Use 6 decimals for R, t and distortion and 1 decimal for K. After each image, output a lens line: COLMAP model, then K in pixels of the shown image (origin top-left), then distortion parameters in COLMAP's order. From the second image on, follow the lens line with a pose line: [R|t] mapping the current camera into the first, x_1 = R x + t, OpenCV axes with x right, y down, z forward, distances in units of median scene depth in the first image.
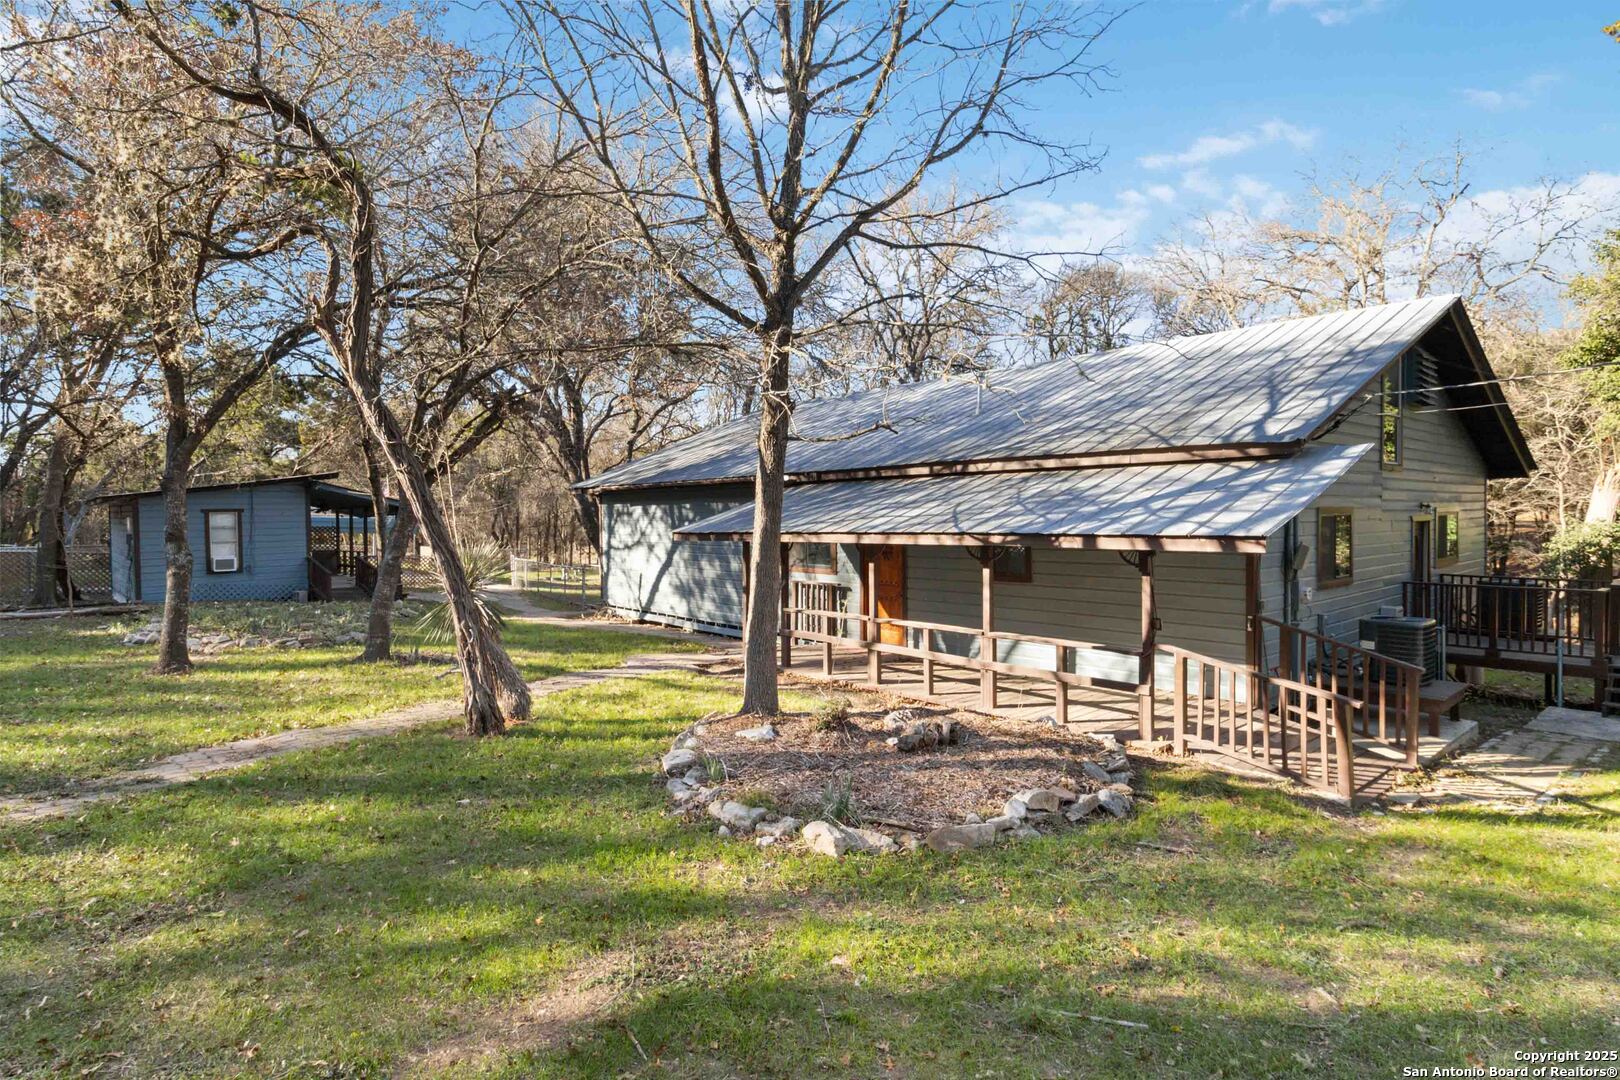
lens RADIAL K [[844.4, 0, 815.9], [0, 844.4, 524.5], [0, 0, 1]] dist [0.009084, 0.000794]
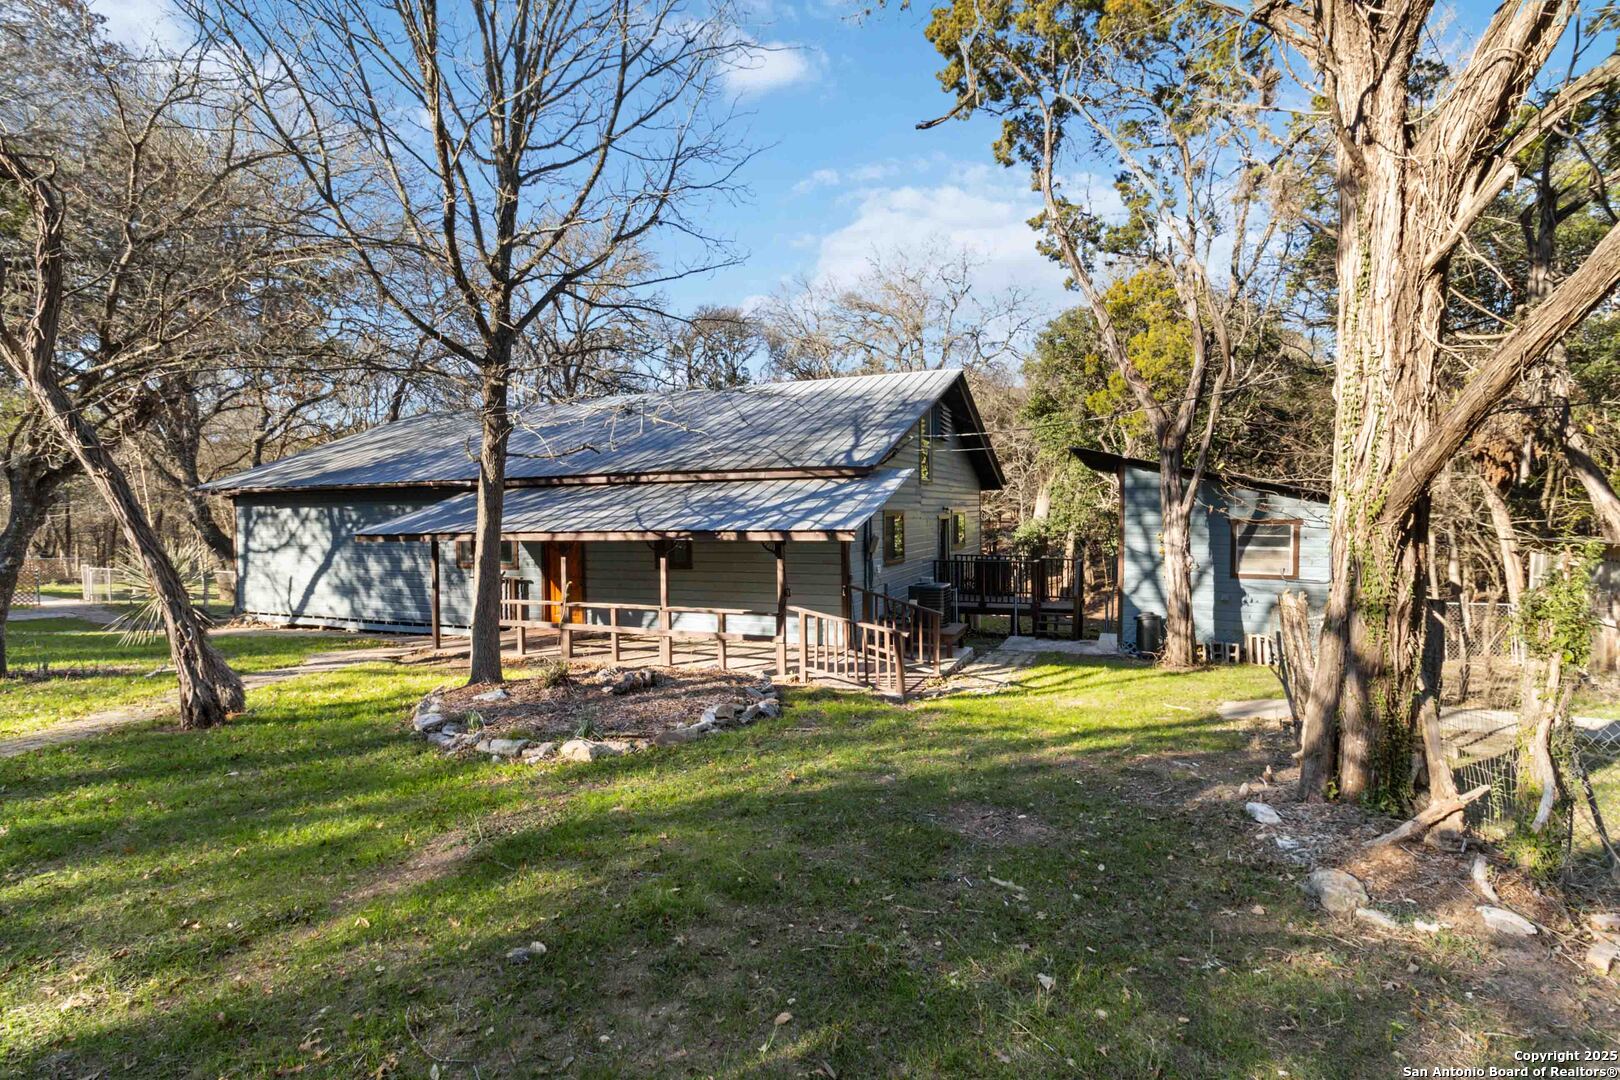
lens RADIAL K [[764.9, 0, 825.2], [0, 764.9, 509.1], [0, 0, 1]] dist [0.000512, 0.000378]
pose [[0.897181, -0.000725, 0.441663, -0.098787], [0.009048, 0.999819, -0.016739, -0.000359], [-0.441571, 0.019014, 0.897025, -0.168431]]
